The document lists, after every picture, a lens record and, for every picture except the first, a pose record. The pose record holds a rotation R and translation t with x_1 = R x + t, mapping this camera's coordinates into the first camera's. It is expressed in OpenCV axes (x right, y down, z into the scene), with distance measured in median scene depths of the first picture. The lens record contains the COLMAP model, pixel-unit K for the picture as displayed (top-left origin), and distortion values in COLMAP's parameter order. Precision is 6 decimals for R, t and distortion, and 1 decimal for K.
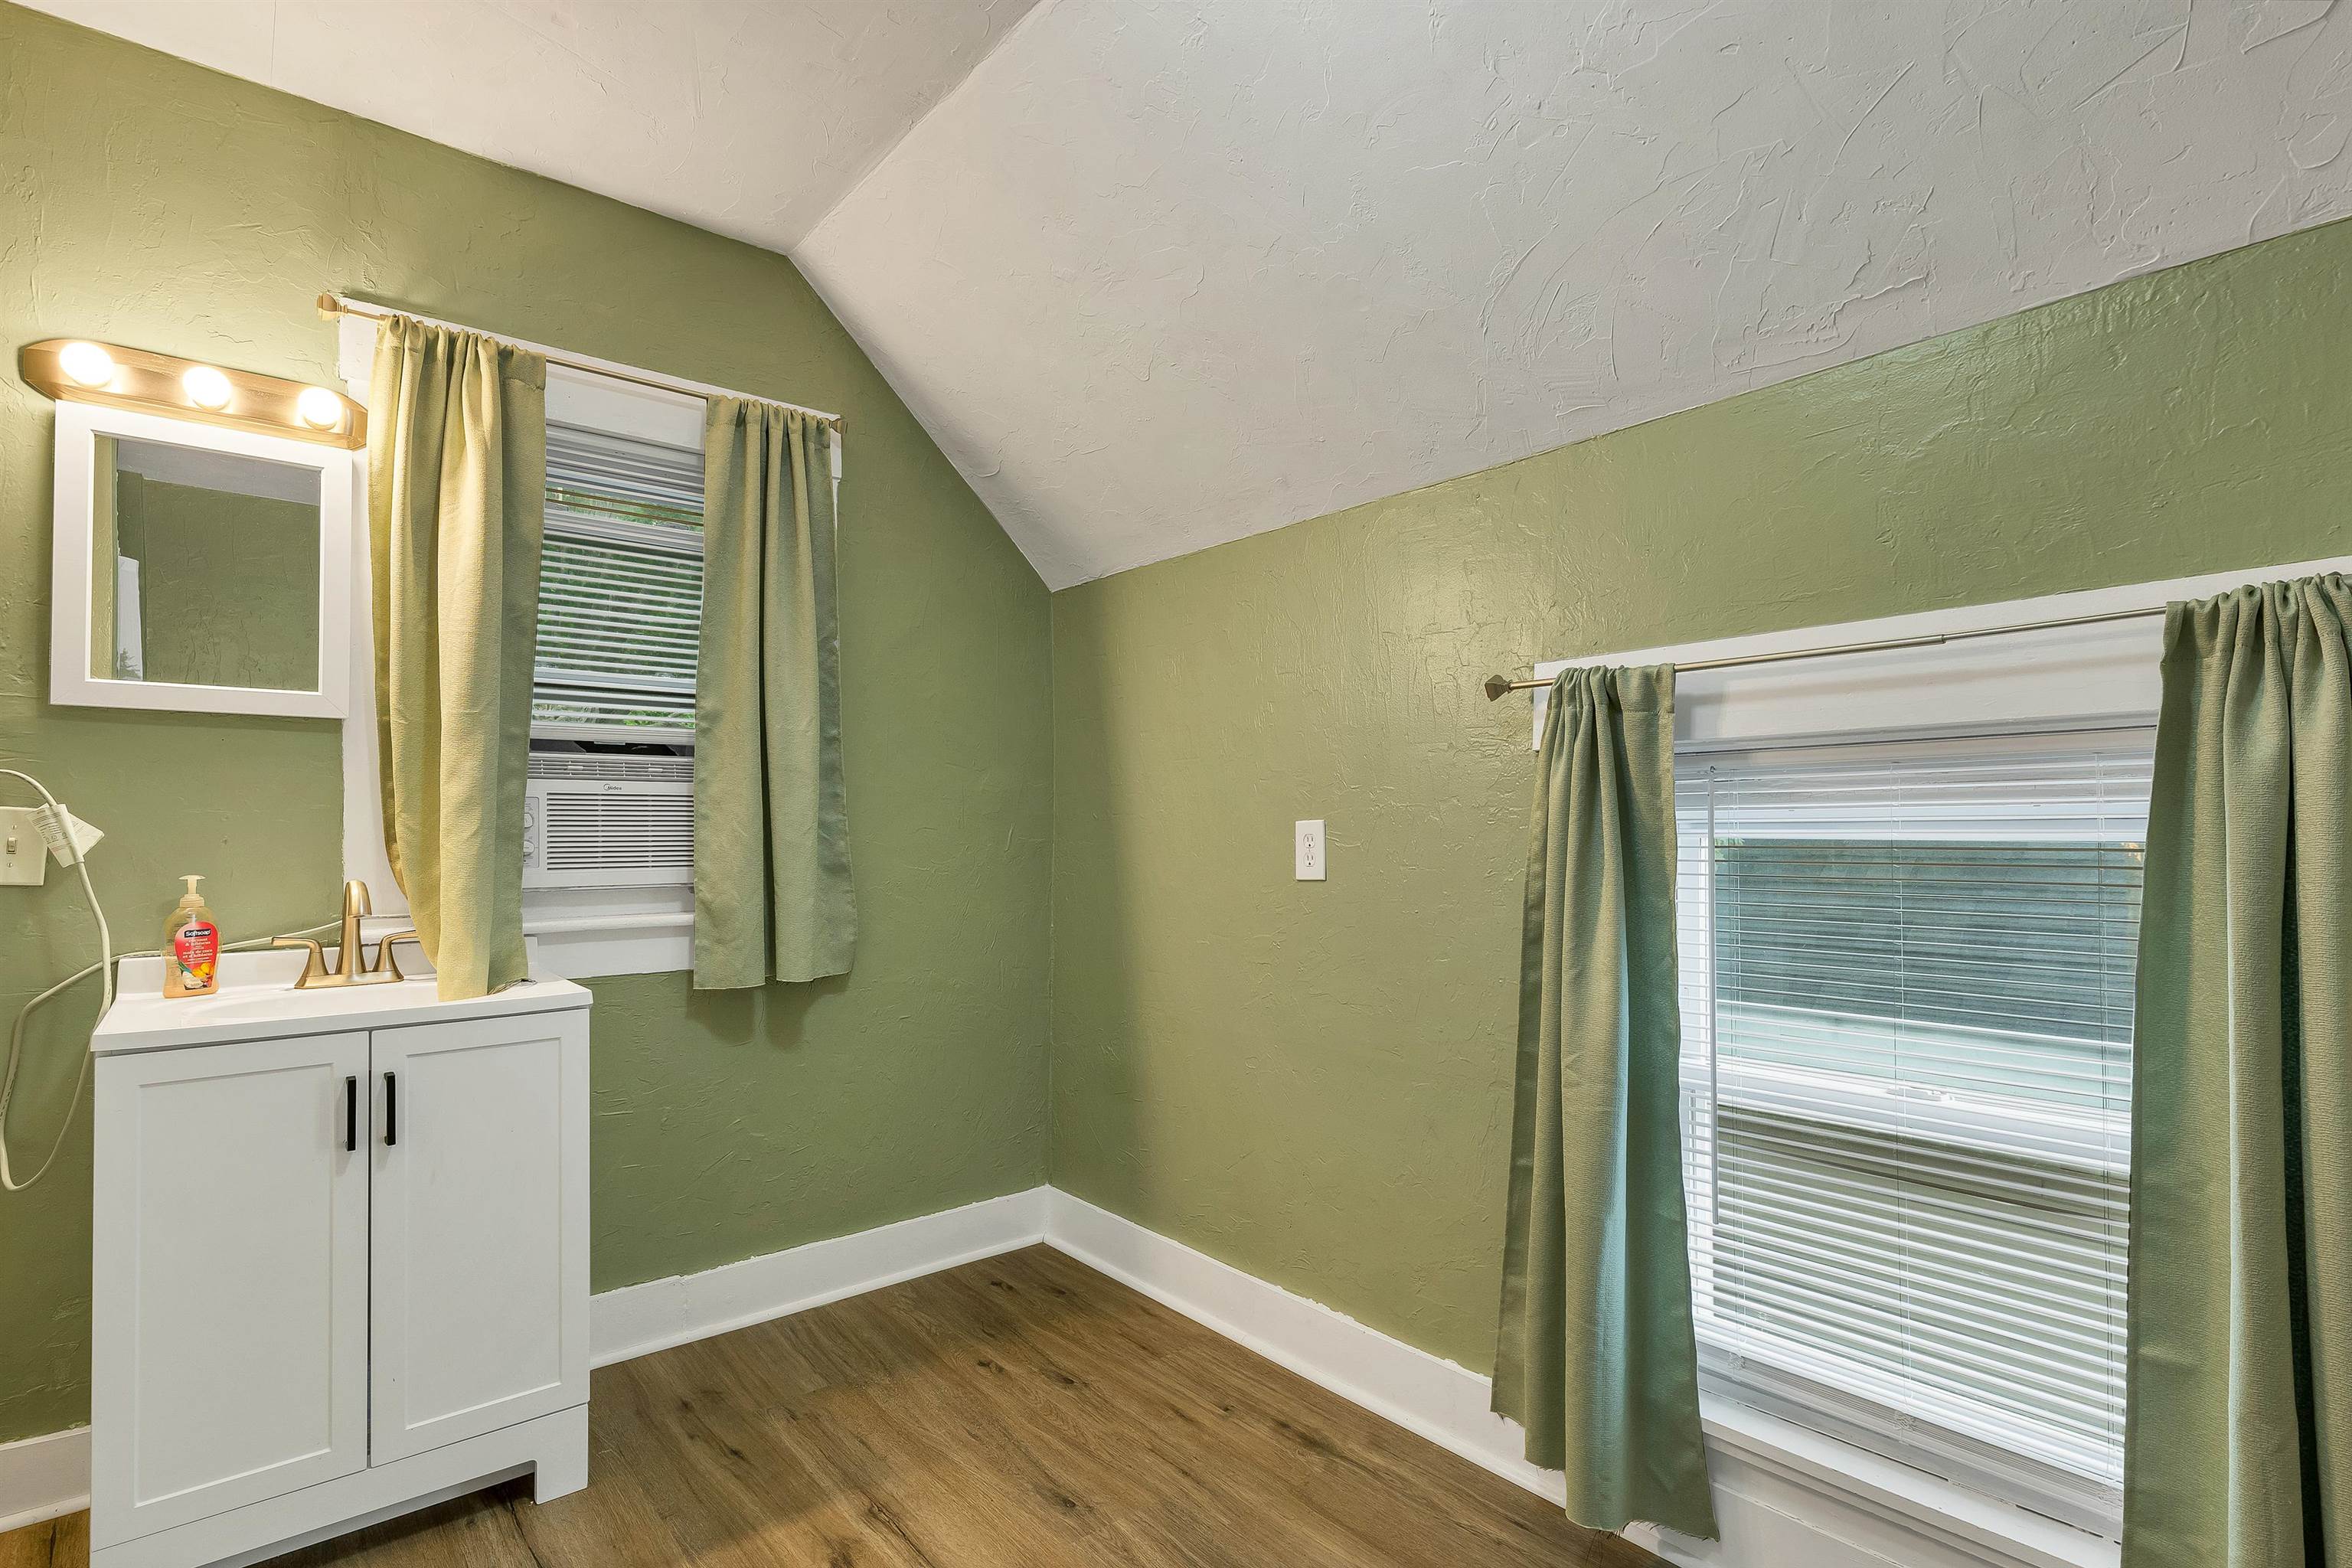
lens RADIAL K [[1129.9, 0, 1186.2], [0, 1129.9, 811.7], [0, 0, 1]] dist [0.000996, 0.000345]
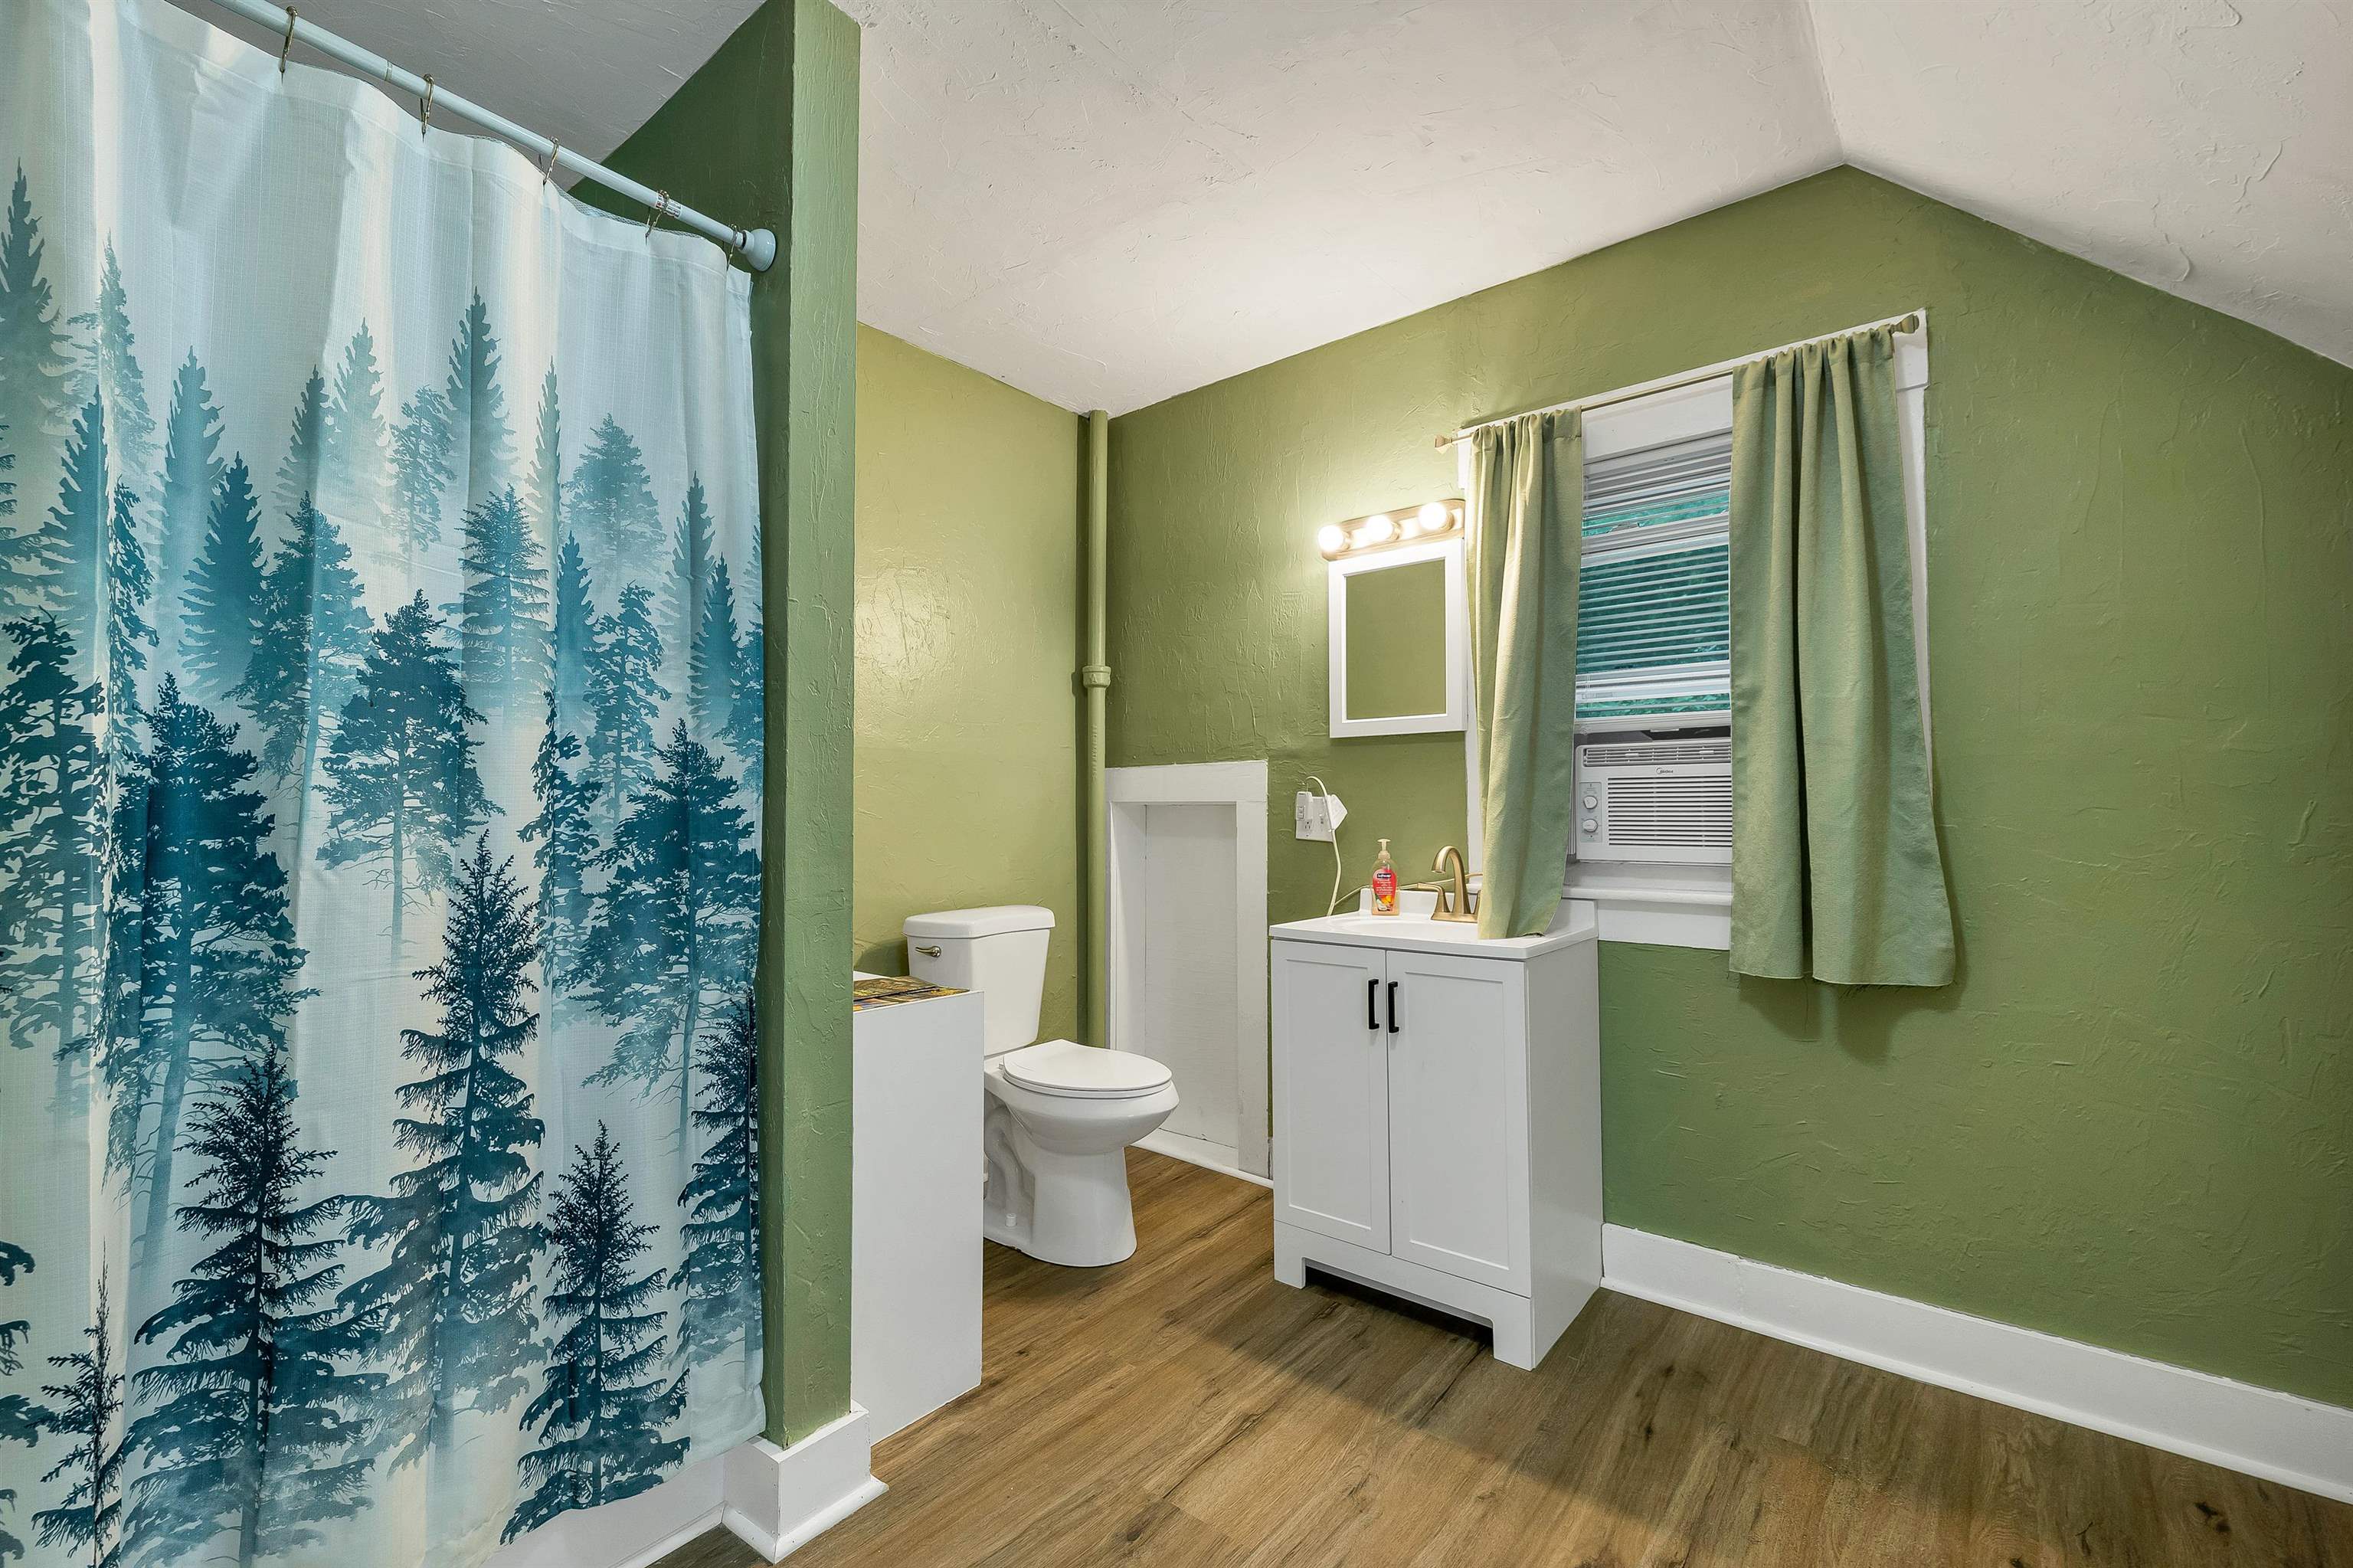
lens RADIAL K [[993.2, 0, 1173.1], [0, 993.2, 792.3], [0, 0, 1]] dist [0.001335, 0.000642]
pose [[0.174920, -0.017502, -0.984427, 0.347747], [0.015400, 0.999768, -0.015038, 0.005994], [0.984462, -0.012529, 0.175149, 0.373414]]
